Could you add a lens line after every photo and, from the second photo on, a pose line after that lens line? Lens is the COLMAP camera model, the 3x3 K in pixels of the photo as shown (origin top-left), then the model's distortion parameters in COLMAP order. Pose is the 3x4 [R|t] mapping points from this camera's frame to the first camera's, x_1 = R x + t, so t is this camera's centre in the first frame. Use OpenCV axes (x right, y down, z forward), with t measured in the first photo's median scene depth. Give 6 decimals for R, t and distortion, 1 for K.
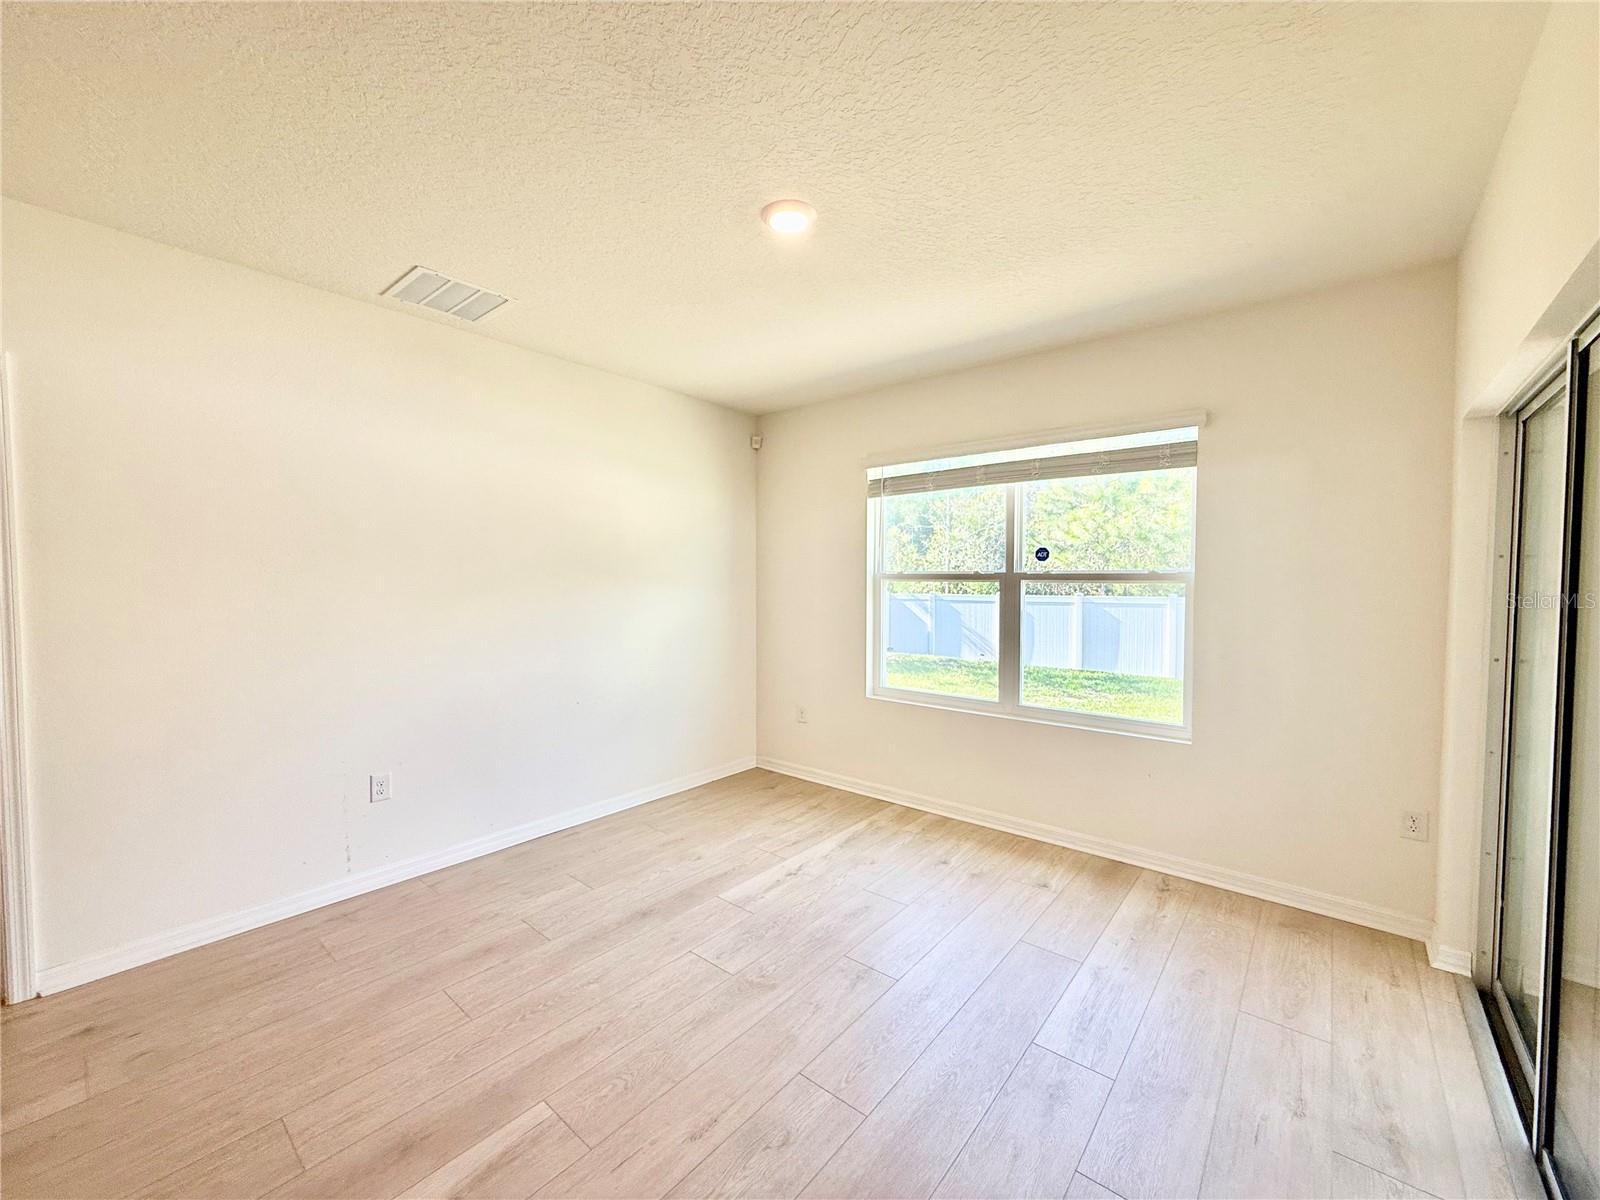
lens RADIAL K [[637.6, 0, 800.7], [0, 637.6, 603.1], [0, 0, 1]] dist [0.000879, 0.000693]
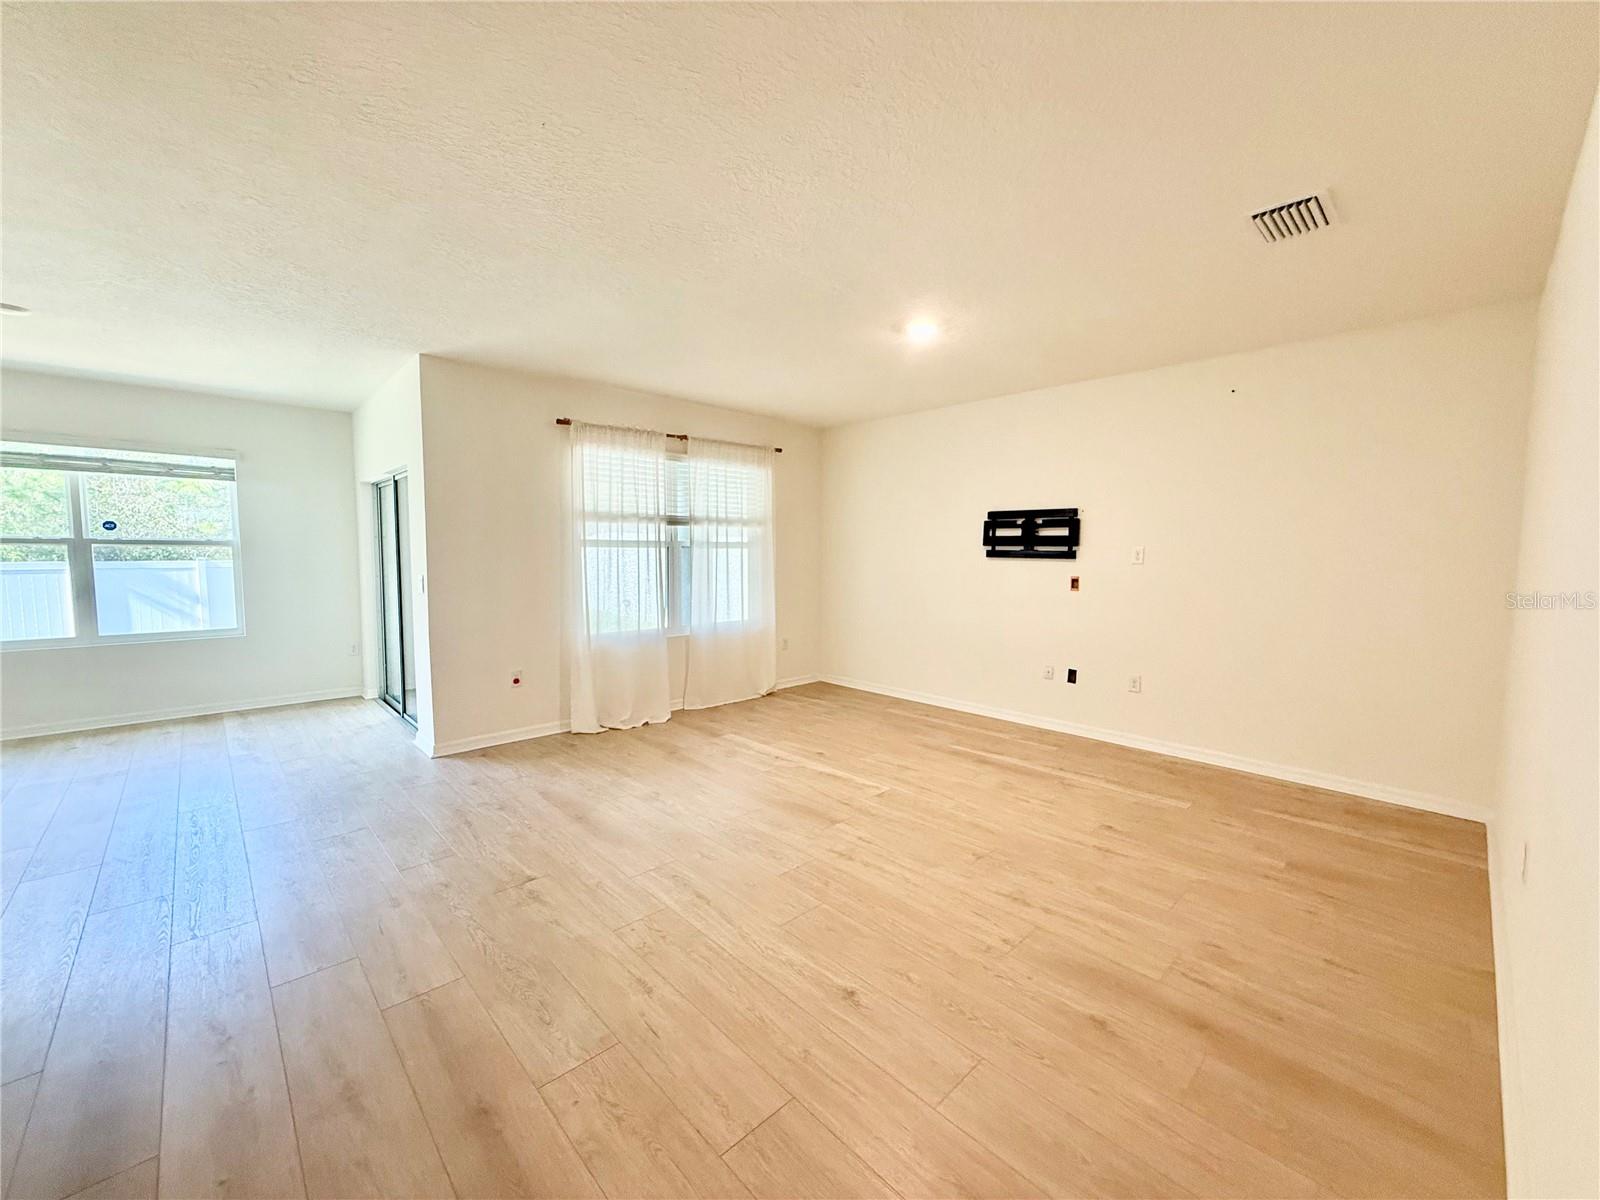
lens RADIAL K [[637.6, 0, 801.5], [0, 637.6, 596.6], [0, 0, 1]] dist [0.000879, 0.000693]
pose [[0.115745, -0.074374, 0.990491, -0.844330], [0.029048, 0.997020, 0.071470, 0.022186], [-0.992854, 0.020500, 0.117560, -0.667651]]
